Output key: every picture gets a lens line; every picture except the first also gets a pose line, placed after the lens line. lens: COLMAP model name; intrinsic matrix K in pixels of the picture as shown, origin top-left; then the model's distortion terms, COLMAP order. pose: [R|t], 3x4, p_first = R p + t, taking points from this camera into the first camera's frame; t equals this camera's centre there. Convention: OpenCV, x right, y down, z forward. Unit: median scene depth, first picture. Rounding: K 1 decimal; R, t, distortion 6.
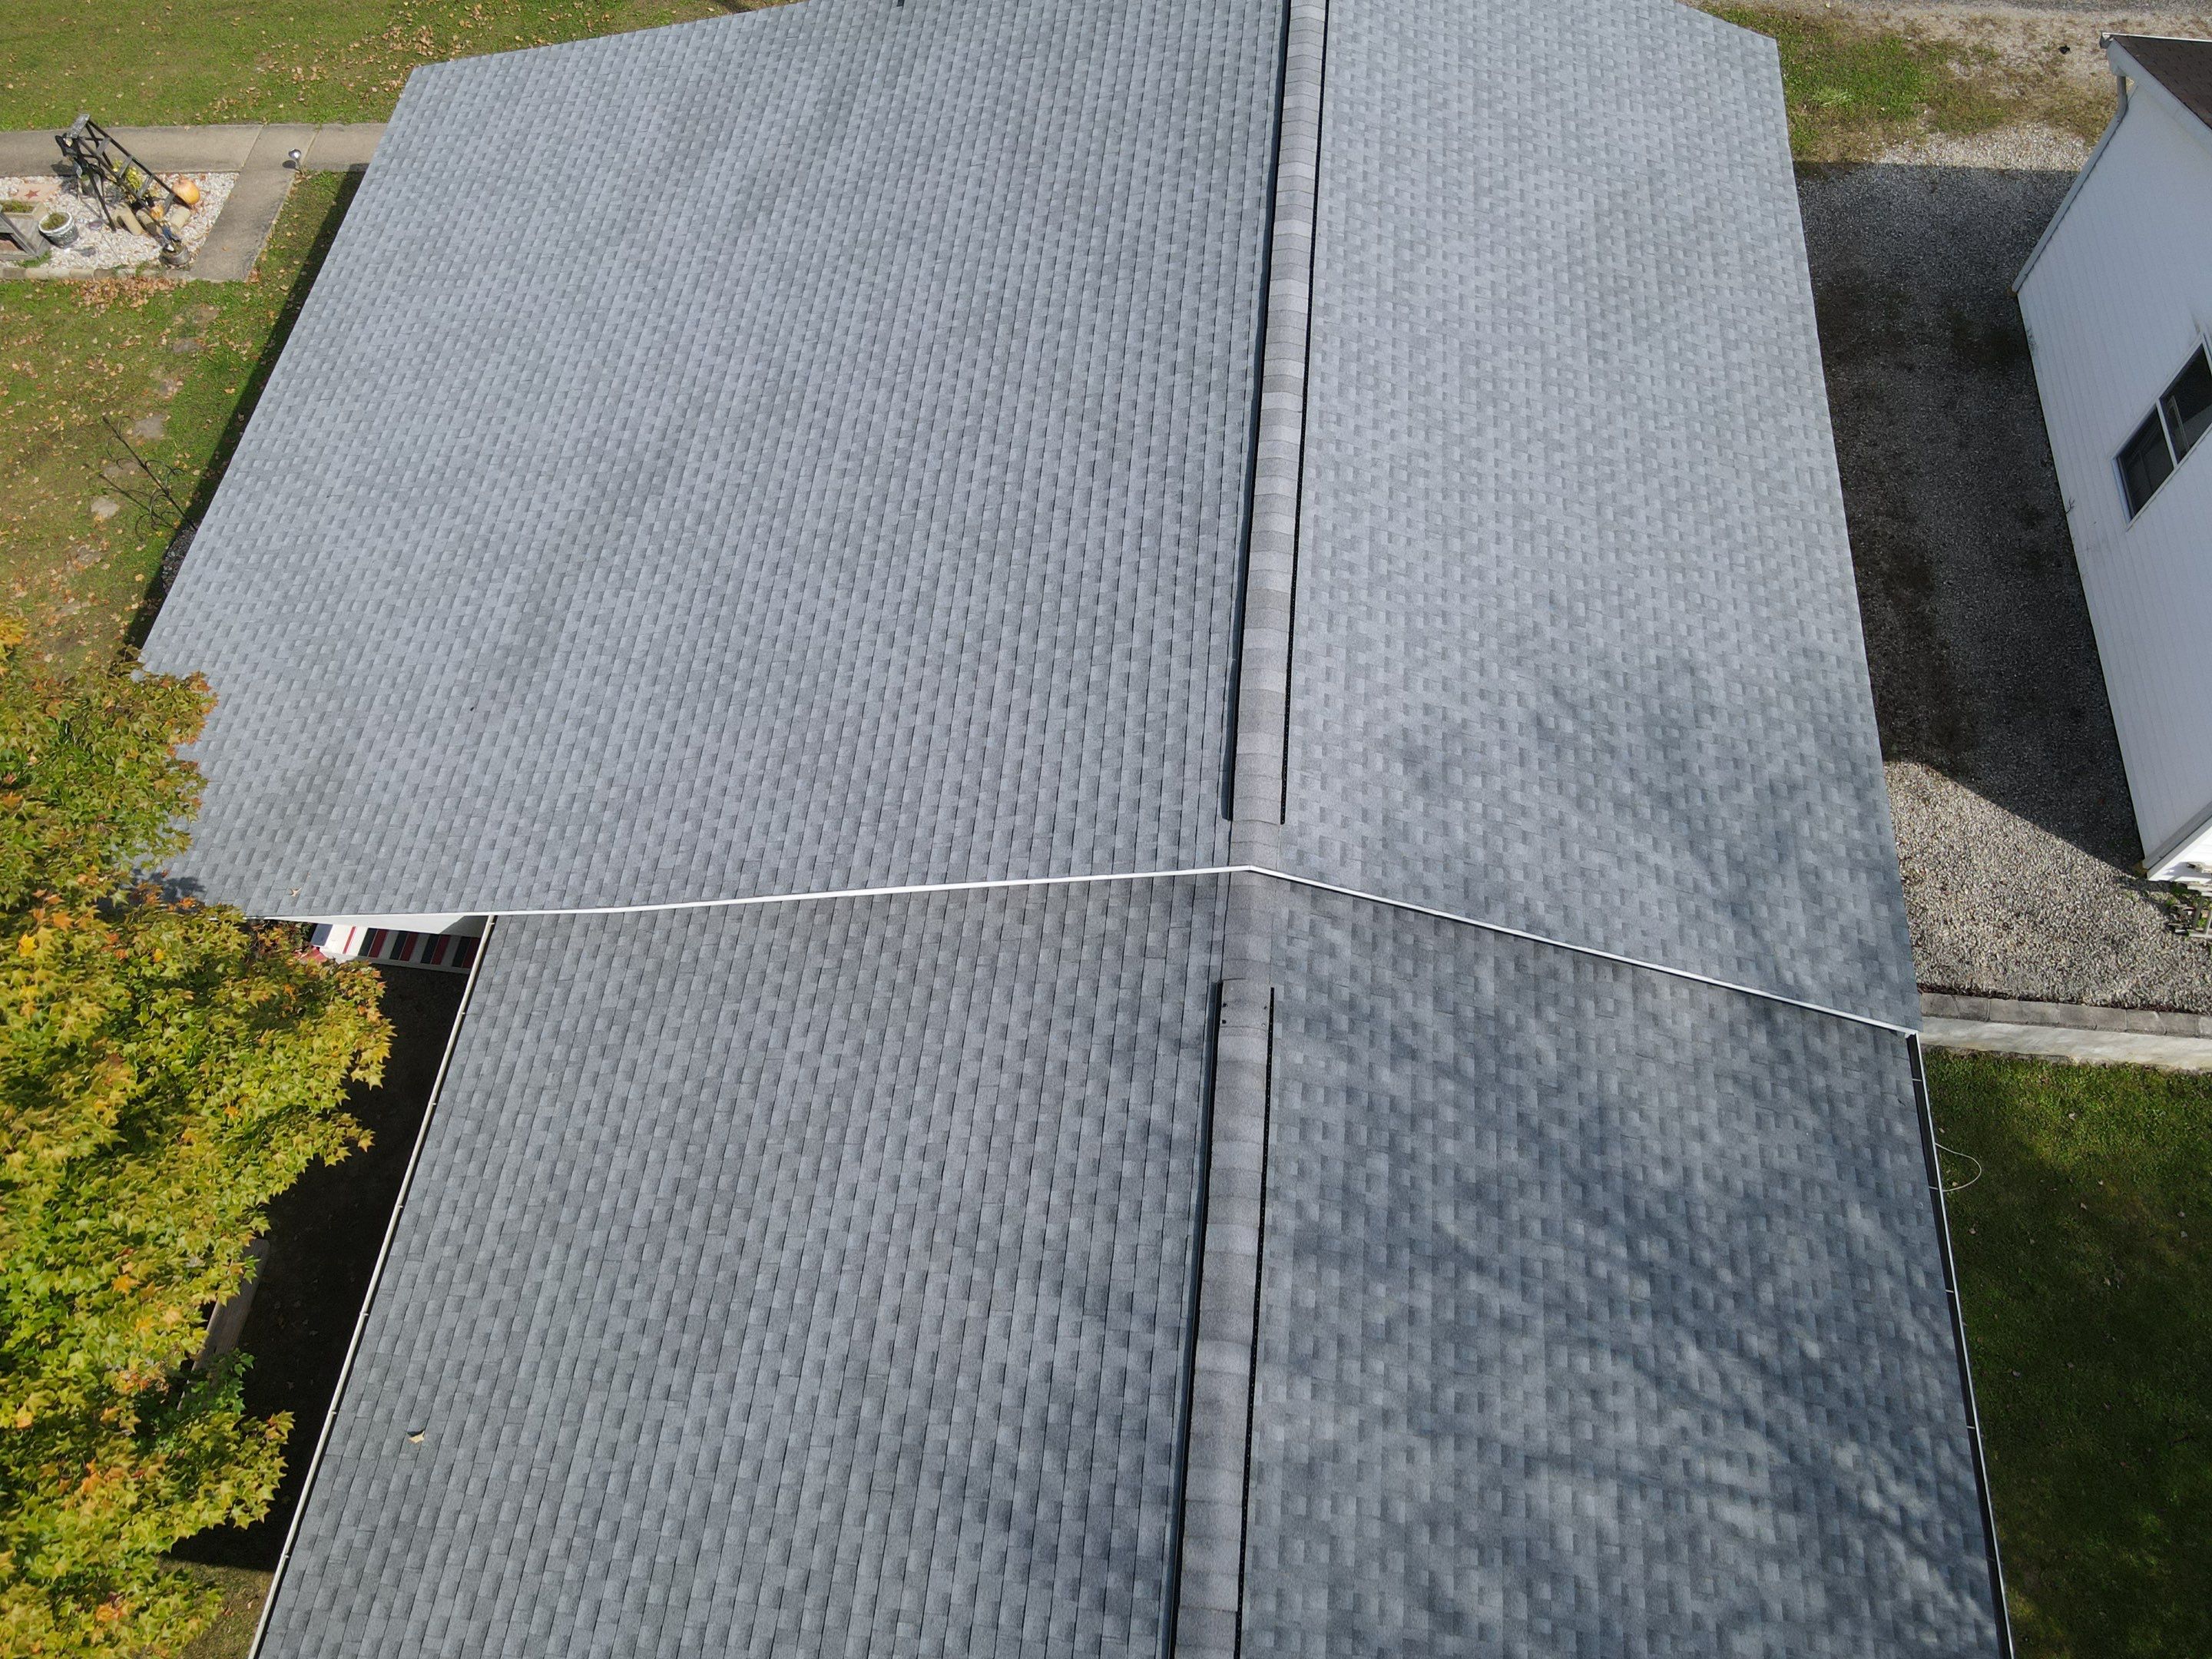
lens RADIAL K [[1612.9, 0, 1165.9], [0, 1612.9, 833.5], [0, 0, 1]] dist [-0.006604, 0.056762]
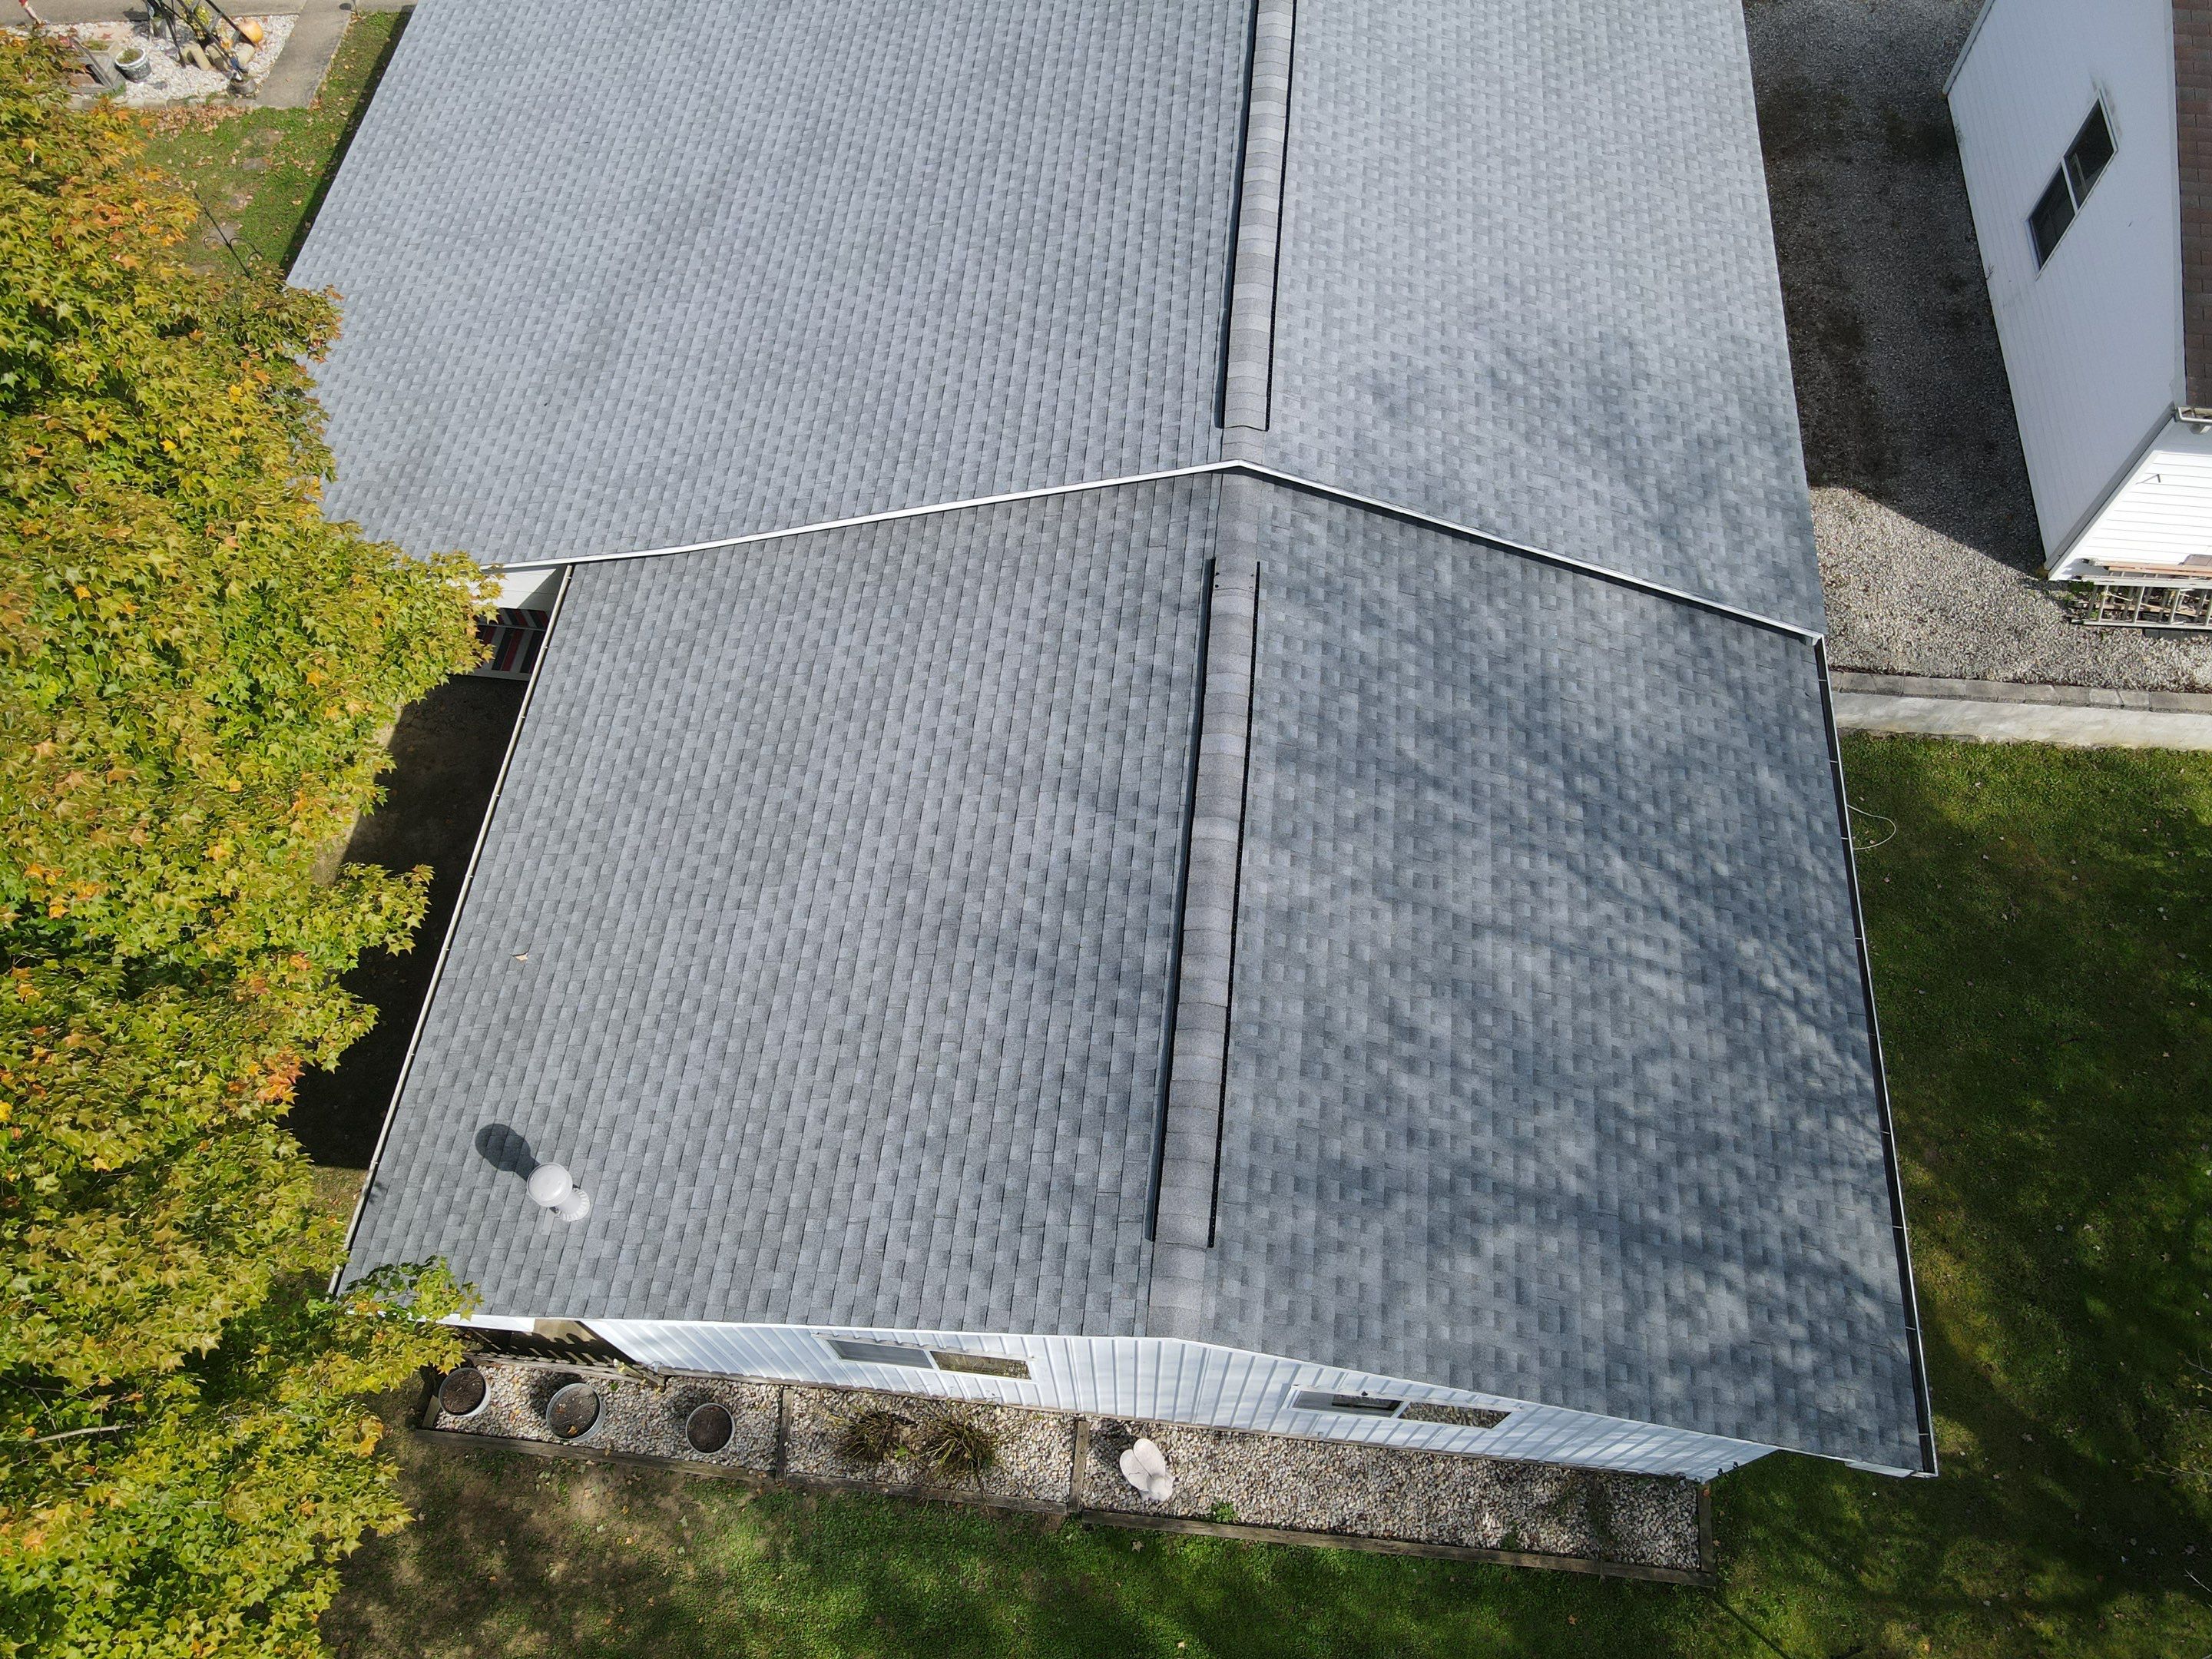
lens RADIAL K [[1614.1, 0, 1164.5], [0, 1614.1, 826.5], [0, 0, 1]] dist [-0.002920, 0.045904]
pose [[0.999999, -0.001298, 0.000823, -0.002313], [0.001299, 0.999998, -0.001169, 0.257357], [-0.000822, 0.001170, 0.999999, -0.143642]]
